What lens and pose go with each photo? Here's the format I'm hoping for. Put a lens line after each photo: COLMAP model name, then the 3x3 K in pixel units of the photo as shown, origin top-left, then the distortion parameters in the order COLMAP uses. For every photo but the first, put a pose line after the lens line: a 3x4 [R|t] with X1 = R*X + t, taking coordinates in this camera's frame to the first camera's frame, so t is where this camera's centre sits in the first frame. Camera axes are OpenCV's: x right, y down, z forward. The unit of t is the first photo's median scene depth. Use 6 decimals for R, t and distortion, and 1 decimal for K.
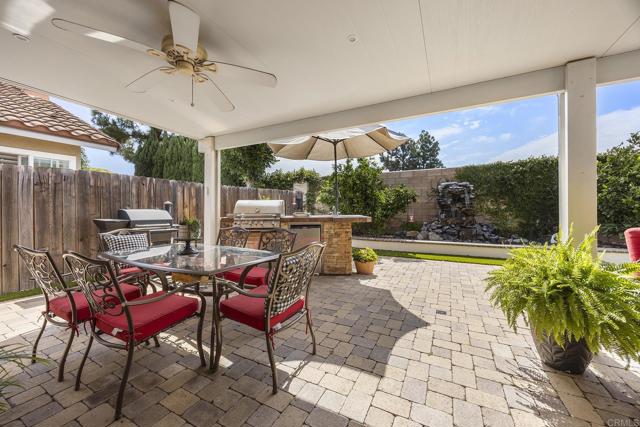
lens RADIAL K [[246.2, 0, 317.1], [0, 246.2, 209.3], [0, 0, 1]] dist [-0.001535, -0.000168]
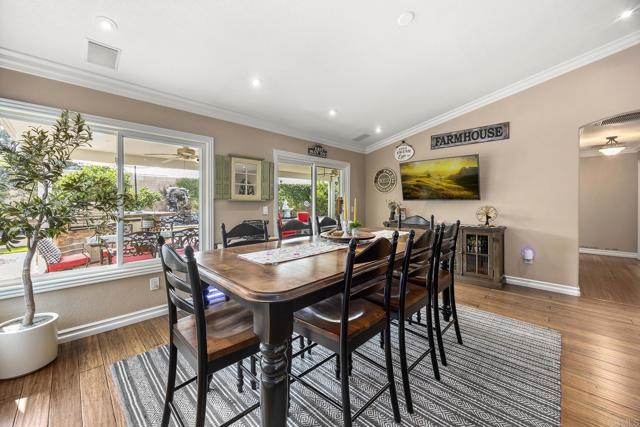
lens RADIAL K [[246.2, 0, 318.8], [0, 246.2, 206.9], [0, 0, 1]] dist [-0.001535, -0.000168]
pose [[0.281266, -0.023366, 0.959345, -2.254070], [-0.001772, 0.999689, 0.024868, -0.103238], [-0.959628, -0.008695, 0.281137, -0.930803]]
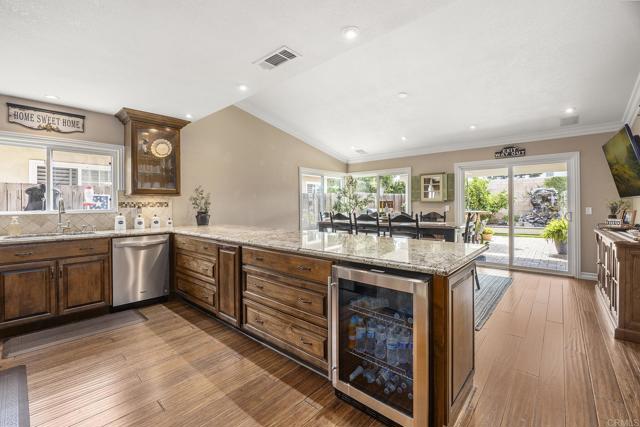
lens RADIAL K [[277.3, 0, 317.0], [0, 277.3, 203.4], [0, 0, 1]] dist [-0.017669, 0.001690]
pose [[0.972871, -0.008215, -0.231203, -1.297203], [0.007791, 0.999966, -0.002746, -0.085173], [0.231218, 0.000870, 0.972902, -3.086376]]
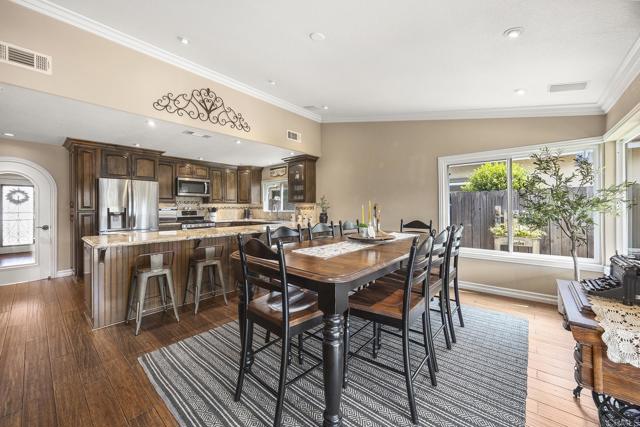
lens RADIAL K [[246.2, 0, 317.4], [0, 246.2, 208.7], [0, 0, 1]] dist [-0.001535, -0.000168]
pose [[-0.214876, 0.006602, -0.976619, -0.053782], [0.007317, 0.999960, 0.005150, -0.097526], [0.976614, -0.006039, -0.214916, -0.752988]]
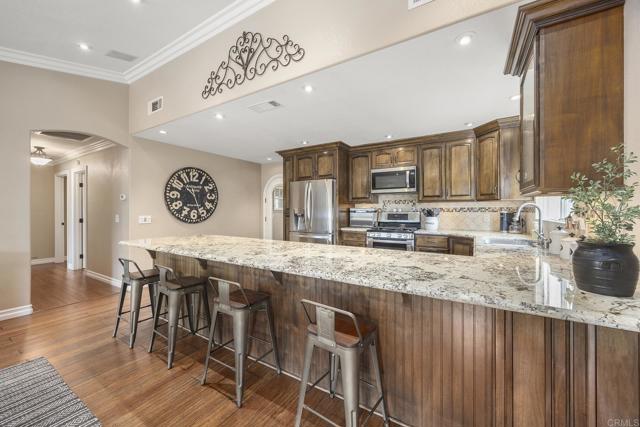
lens RADIAL K [[246.2, 0, 316.5], [0, 246.2, 211.1], [0, 0, 1]] dist [-0.001535, -0.000168]
pose [[-0.998728, 0.001839, 0.050381, -2.029346], [0.001882, 0.999998, 0.000812, -0.092508], [-0.050379, 0.000906, -0.998730, -0.721893]]
